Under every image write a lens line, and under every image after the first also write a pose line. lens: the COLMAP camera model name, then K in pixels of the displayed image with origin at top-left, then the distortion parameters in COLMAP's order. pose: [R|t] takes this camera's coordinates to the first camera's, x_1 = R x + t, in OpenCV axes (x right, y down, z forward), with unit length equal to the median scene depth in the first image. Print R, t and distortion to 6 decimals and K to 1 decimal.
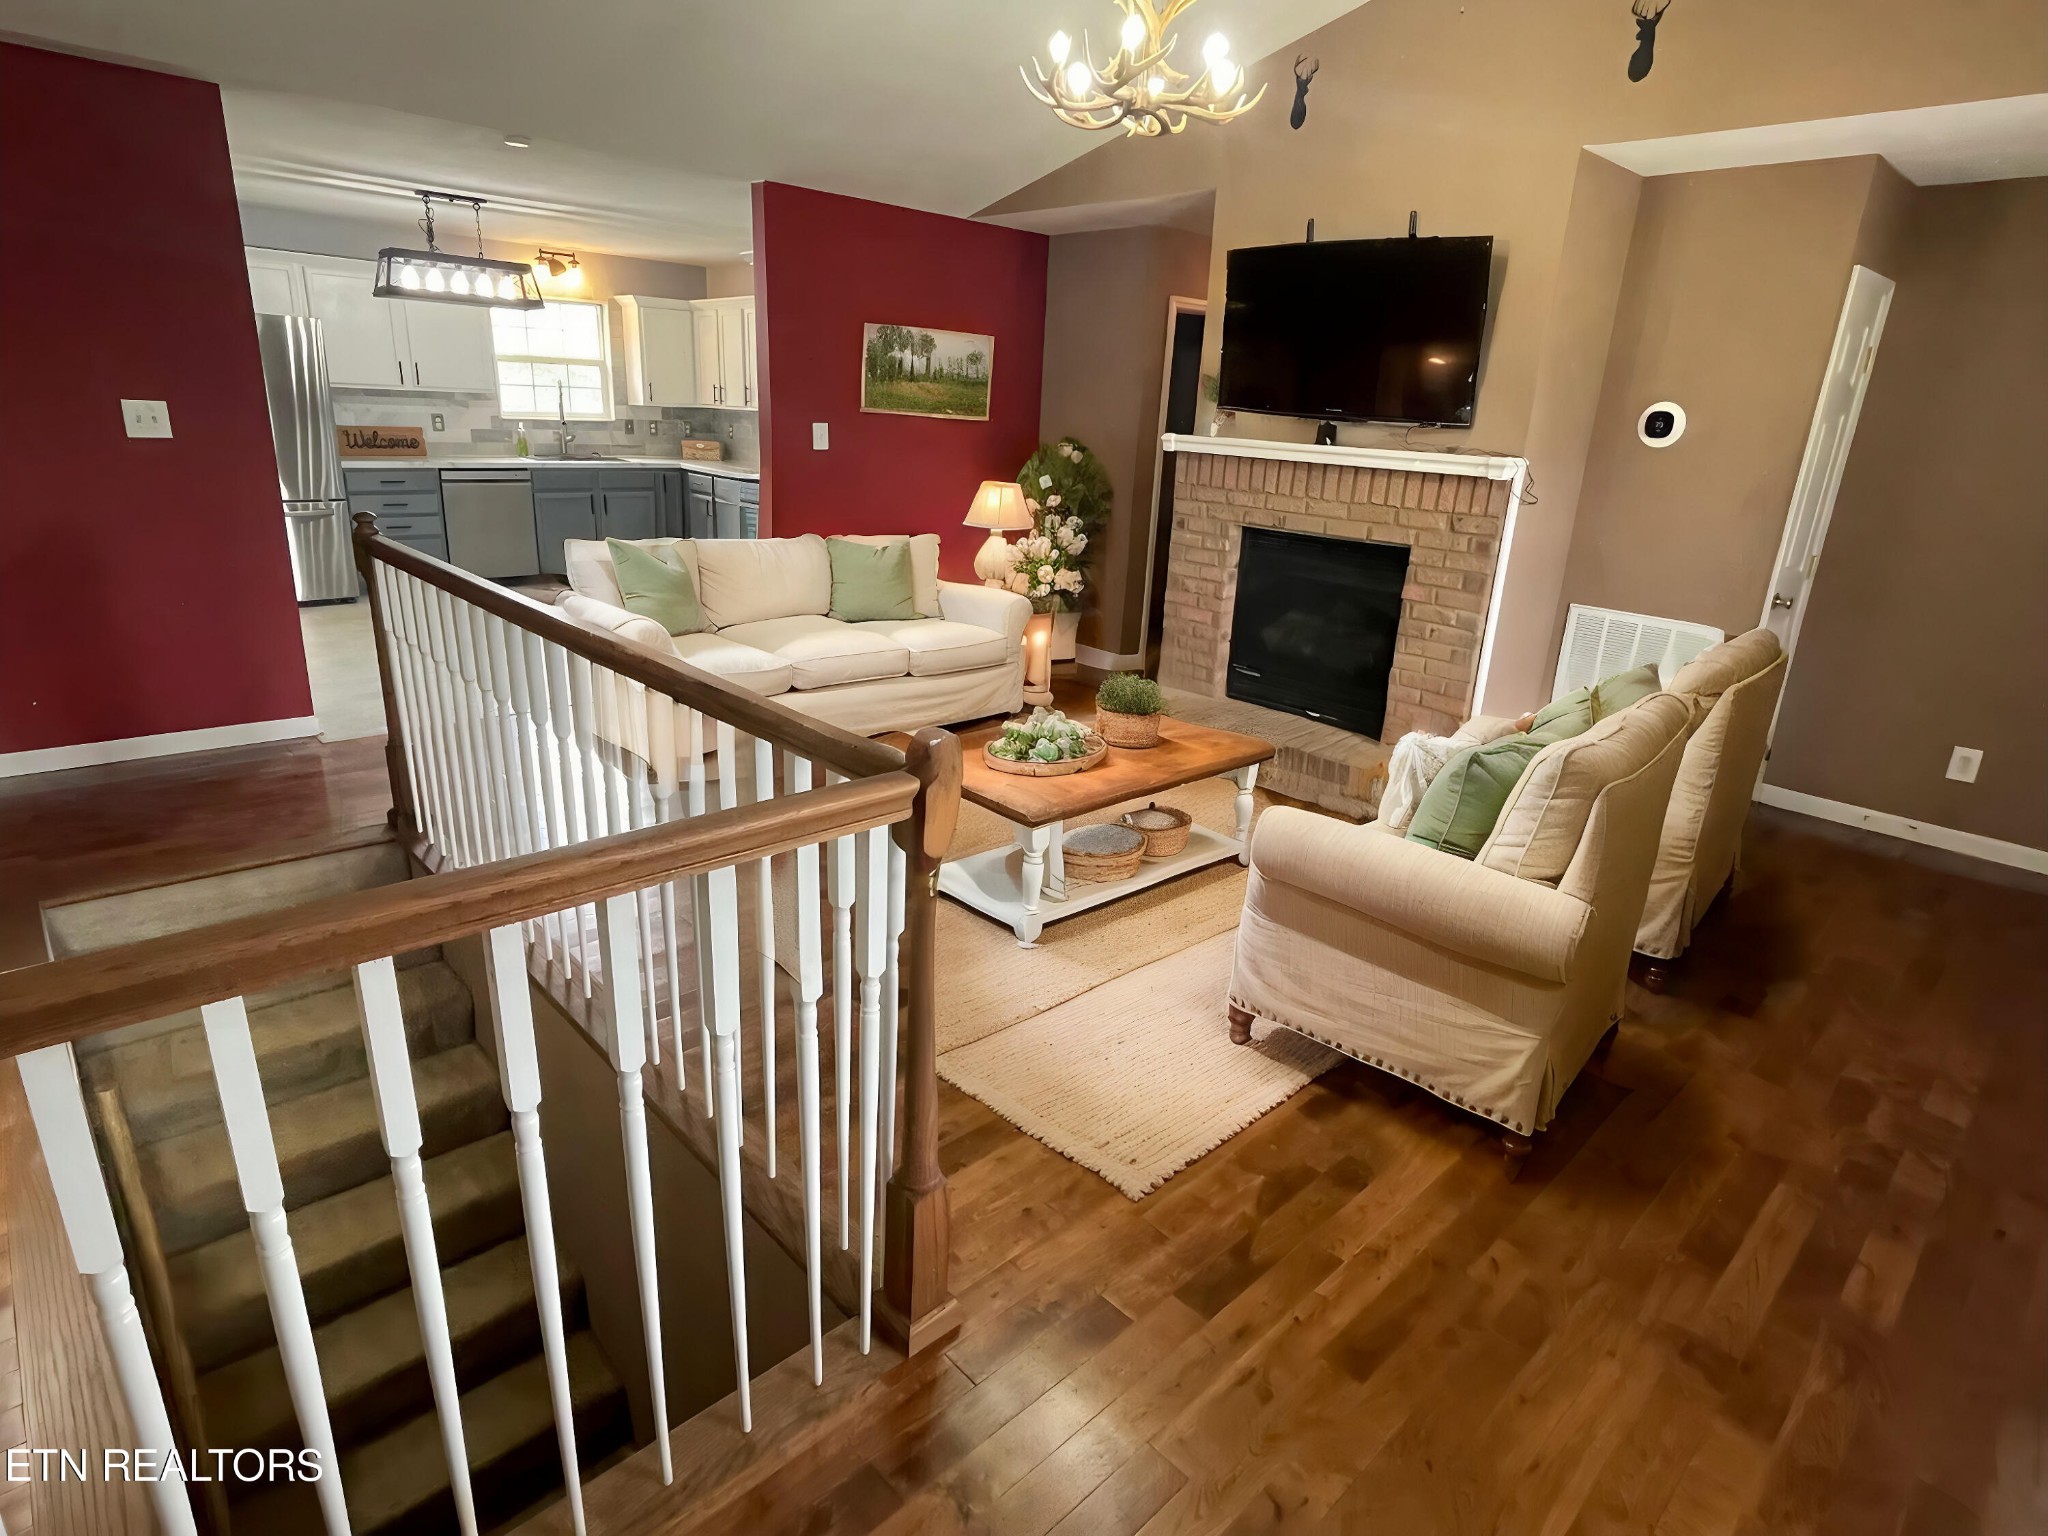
lens RADIAL K [[1082.9, 0, 1024.0], [0, 1082.9, 768.0], [0, 0, 1]] dist [-0.005871, -0.001457]
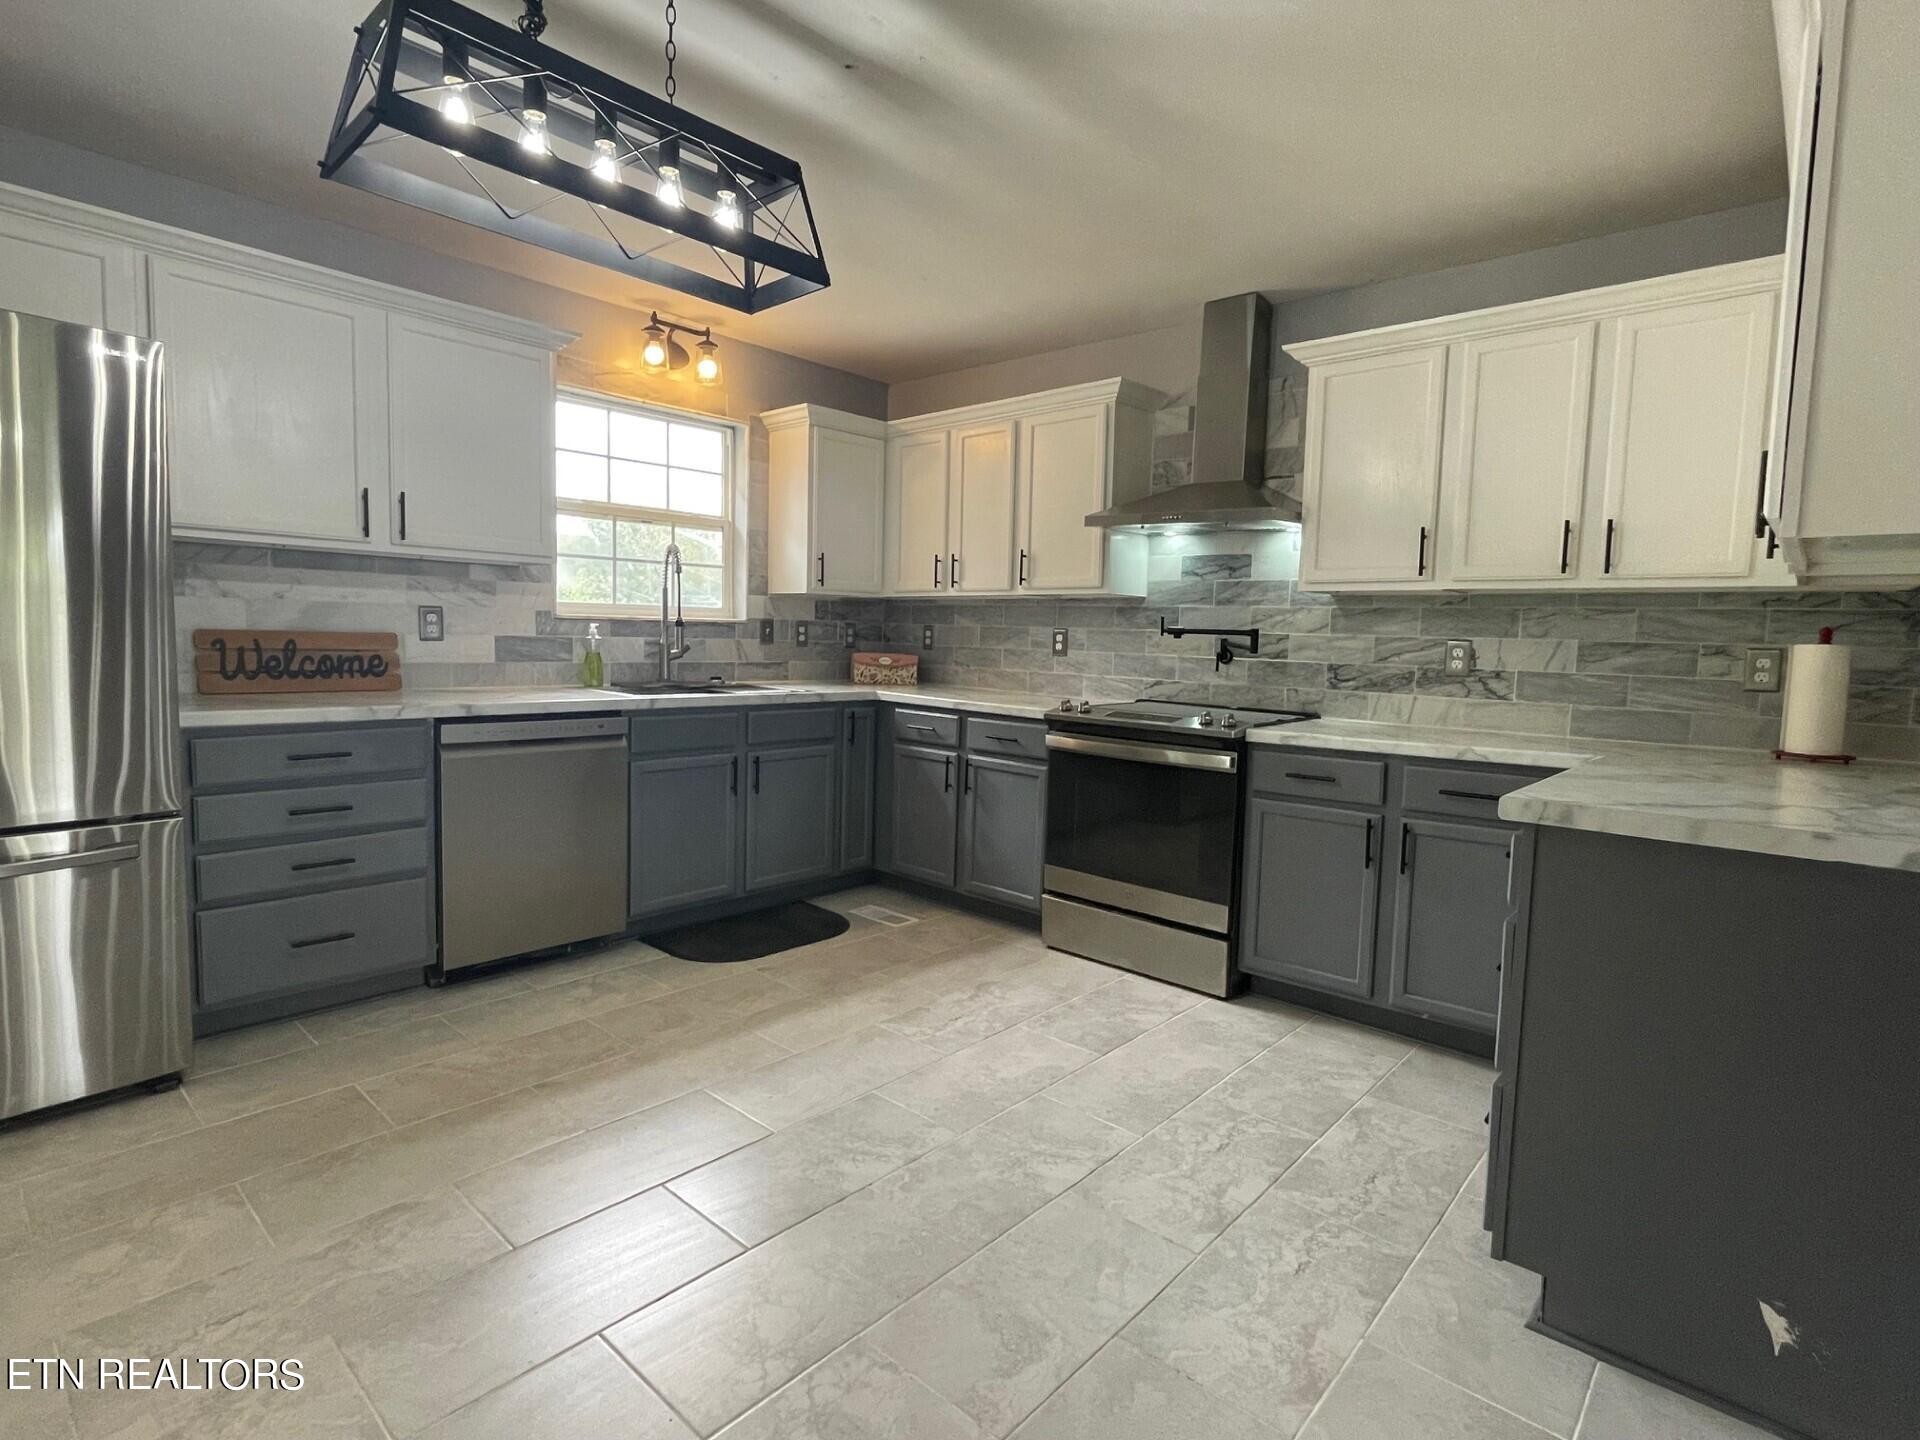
lens RADIAL K [[954.5, 0, 957.2], [0, 954.5, 717.9], [0, 0, 1]] dist [-0.002441, -0.000199]
pose [[0.996612, -0.027776, 0.077412, -0.340446], [0.044899, 0.972355, -0.229151, -0.169575], [-0.068907, 0.231850, 0.970308, 0.576991]]
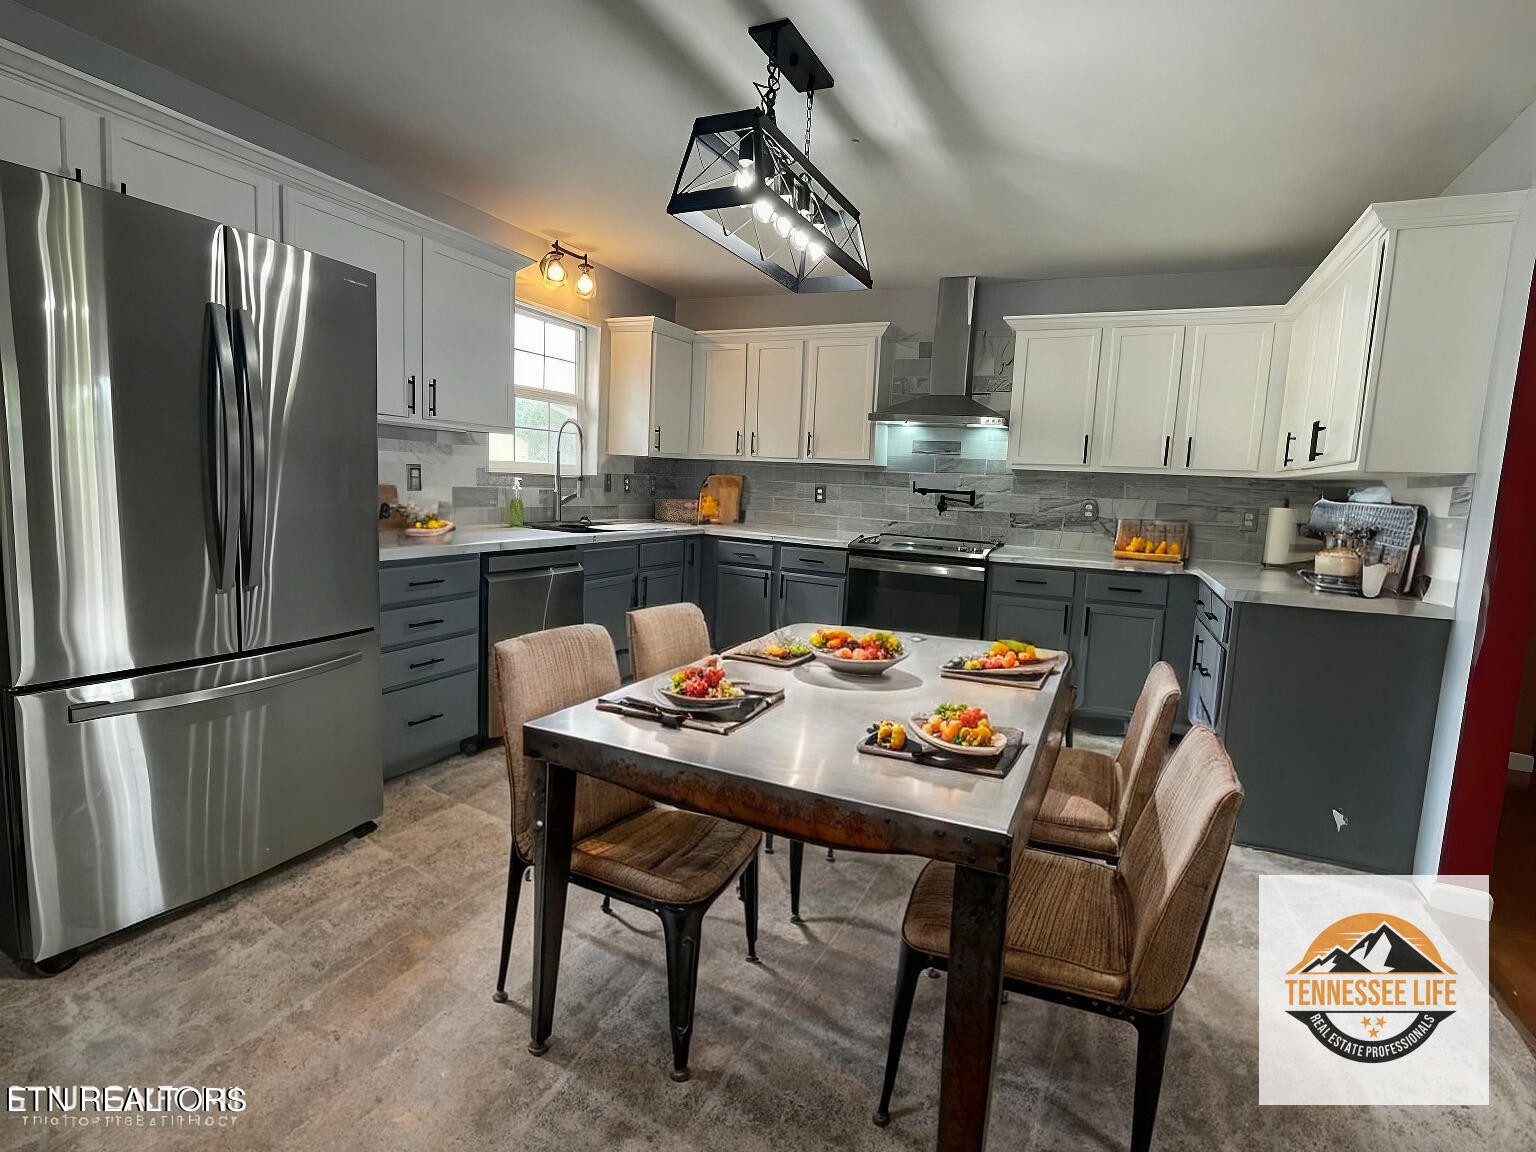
lens RADIAL K [[763.6, 0, 765.8], [0, 763.6, 574.3], [0, 0, 1]] dist [-0.002441, -0.000199]
pose [[0.926056, -0.050642, 0.373973, -0.518872], [0.117728, 0.980270, -0.158780, -0.171737], [-0.358553, 0.191066, 0.913747, 0.537466]]
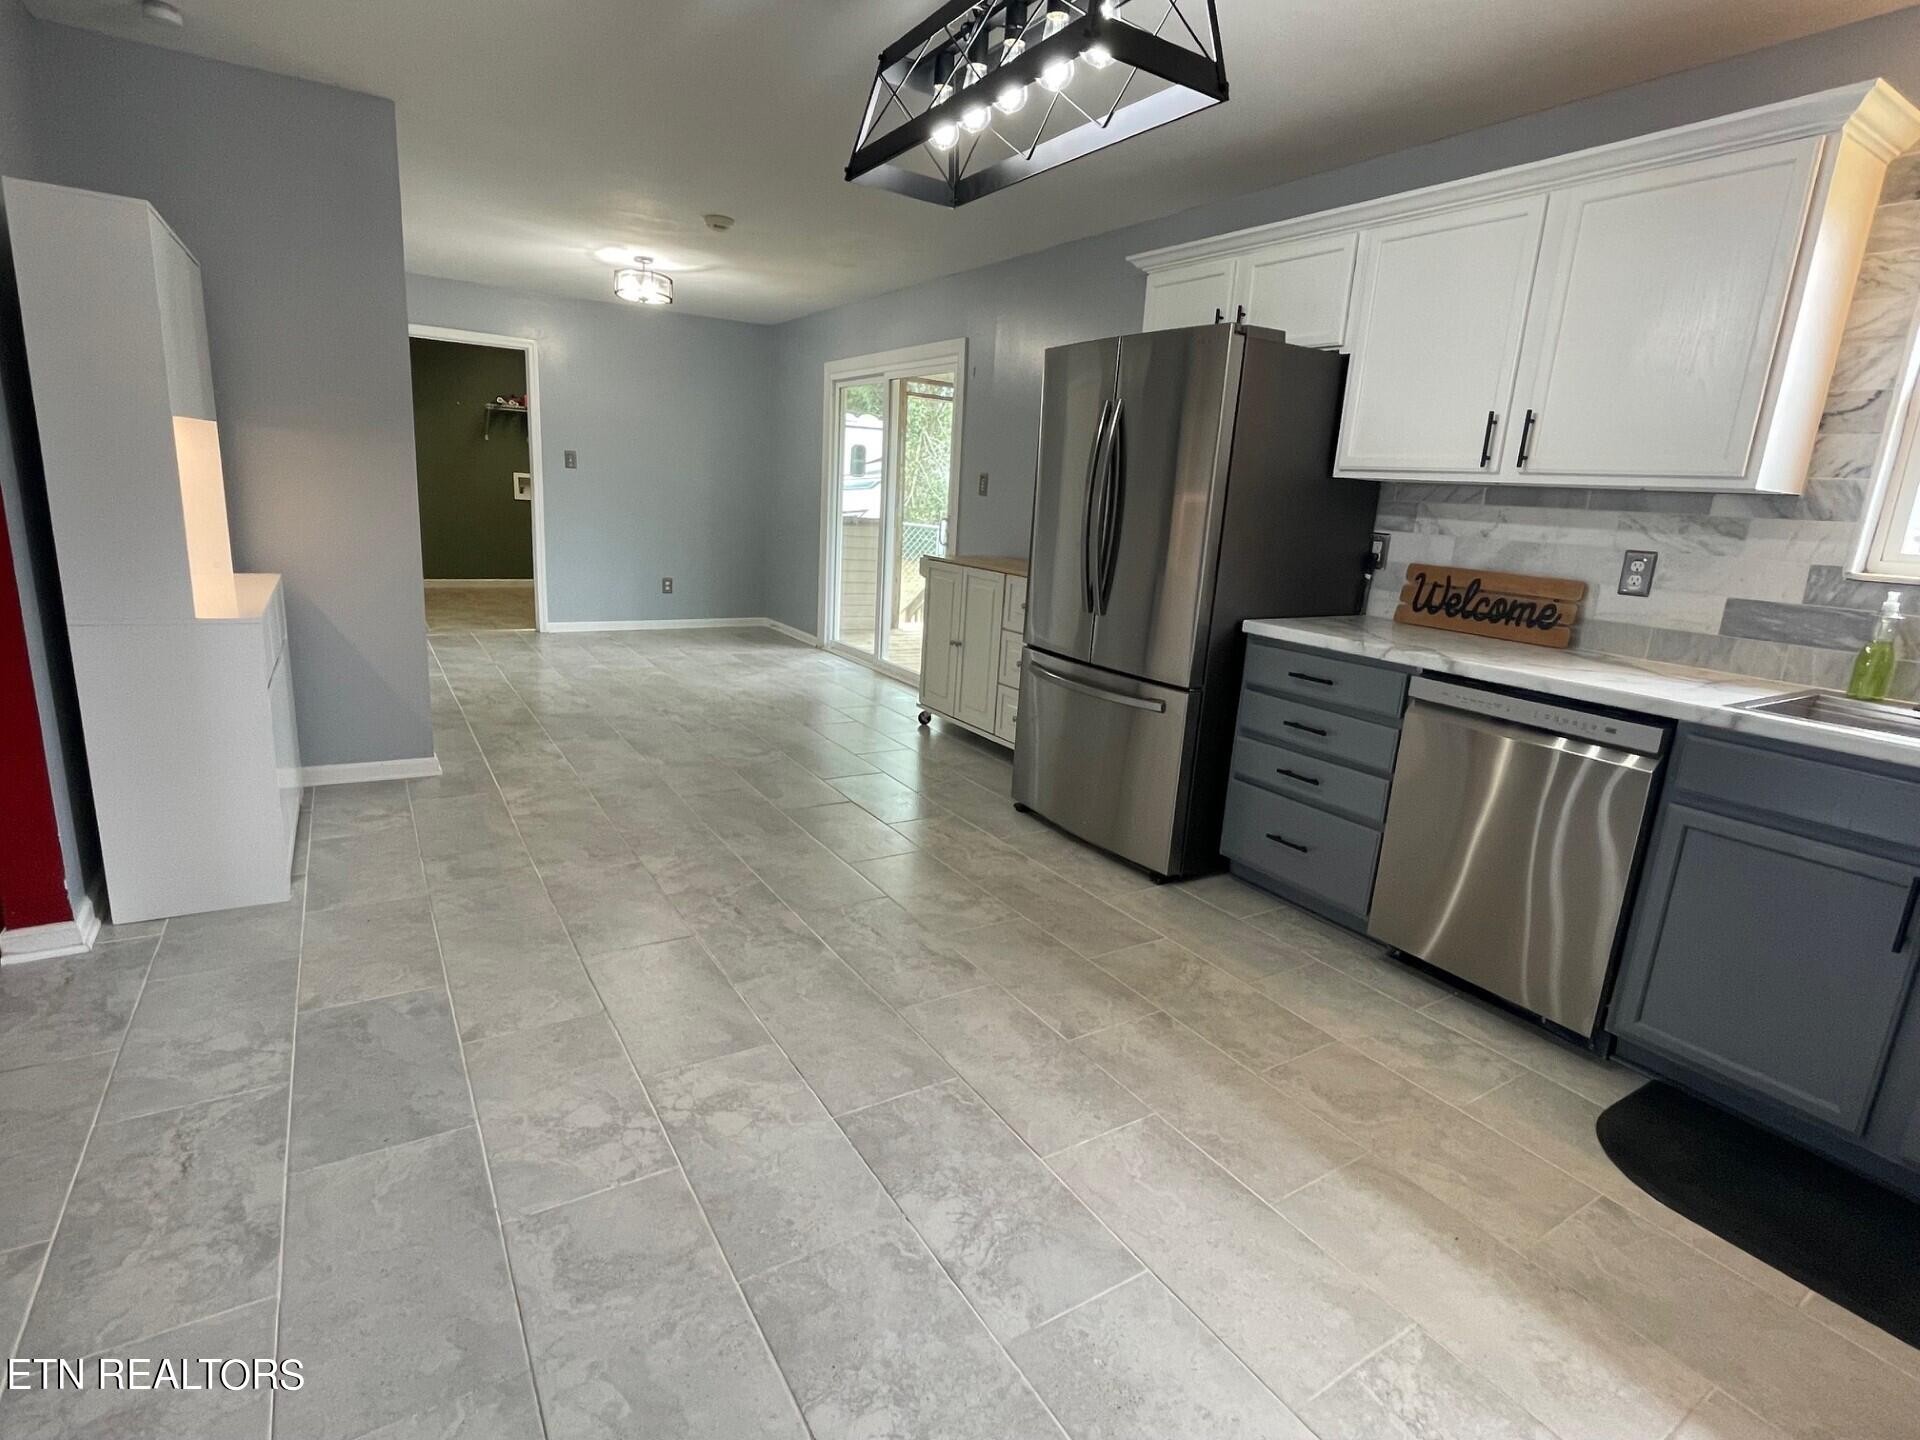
lens RADIAL K [[954.5, 0, 957.2], [0, 954.5, 717.9], [0, 0, 1]] dist [-0.002441, -0.000199]
pose [[-0.189541, 0.166136, -0.967715, -0.166138], [-0.379355, 0.896659, 0.228239, -0.258756], [0.905629, 0.410368, -0.106929, 0.835981]]
